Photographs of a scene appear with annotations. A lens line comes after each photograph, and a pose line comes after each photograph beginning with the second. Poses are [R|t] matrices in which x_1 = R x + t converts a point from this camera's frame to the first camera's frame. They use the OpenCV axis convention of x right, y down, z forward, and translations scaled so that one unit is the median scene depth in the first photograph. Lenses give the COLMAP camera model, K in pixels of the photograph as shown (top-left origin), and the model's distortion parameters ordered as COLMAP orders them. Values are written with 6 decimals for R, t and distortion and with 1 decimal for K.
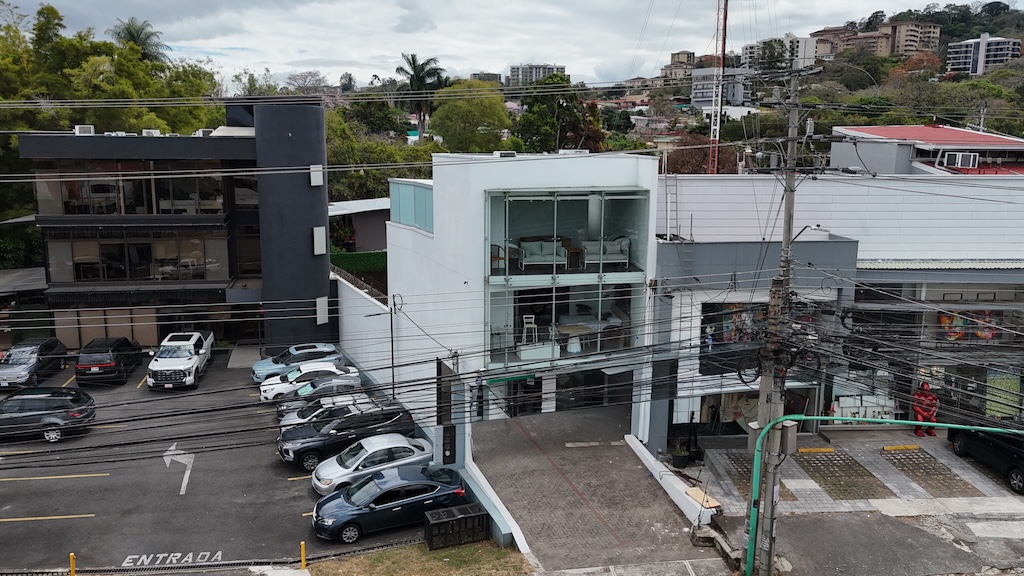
lens RADIAL K [[775.7, 0, 512.0], [0, 775.7, 288.0], [0, 0, 1]] dist [0.041509, -0.001954]
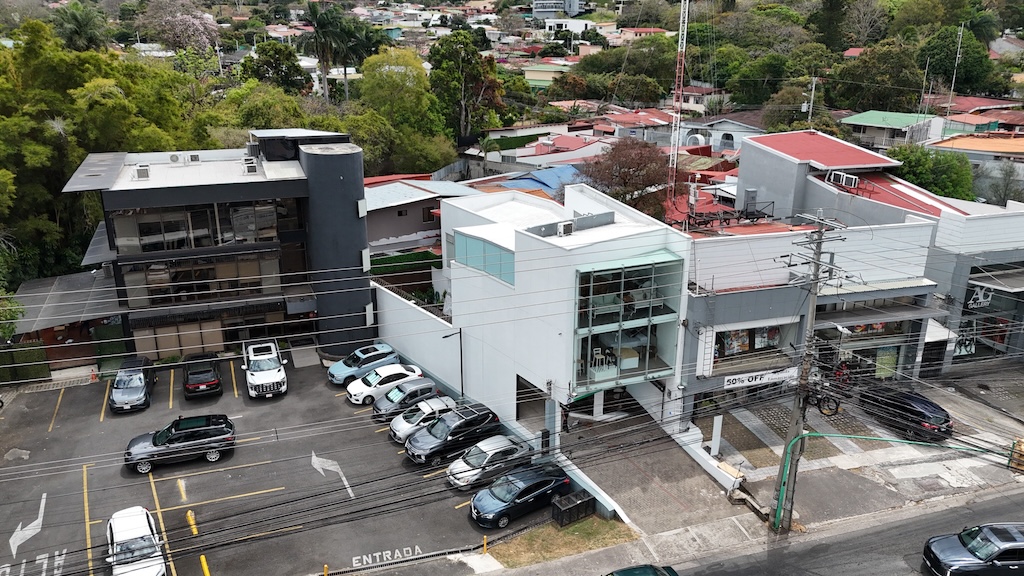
lens RADIAL K [[692.6, 0, 512.0], [0, 692.6, 288.0], [0, 0, 1]] dist [0.049653, -0.000504]
pose [[0.981710, -0.067417, 0.178046, -0.352920], [0.041593, 0.988560, 0.144982, -0.266634], [-0.185783, -0.134924, 0.973283, -0.174132]]
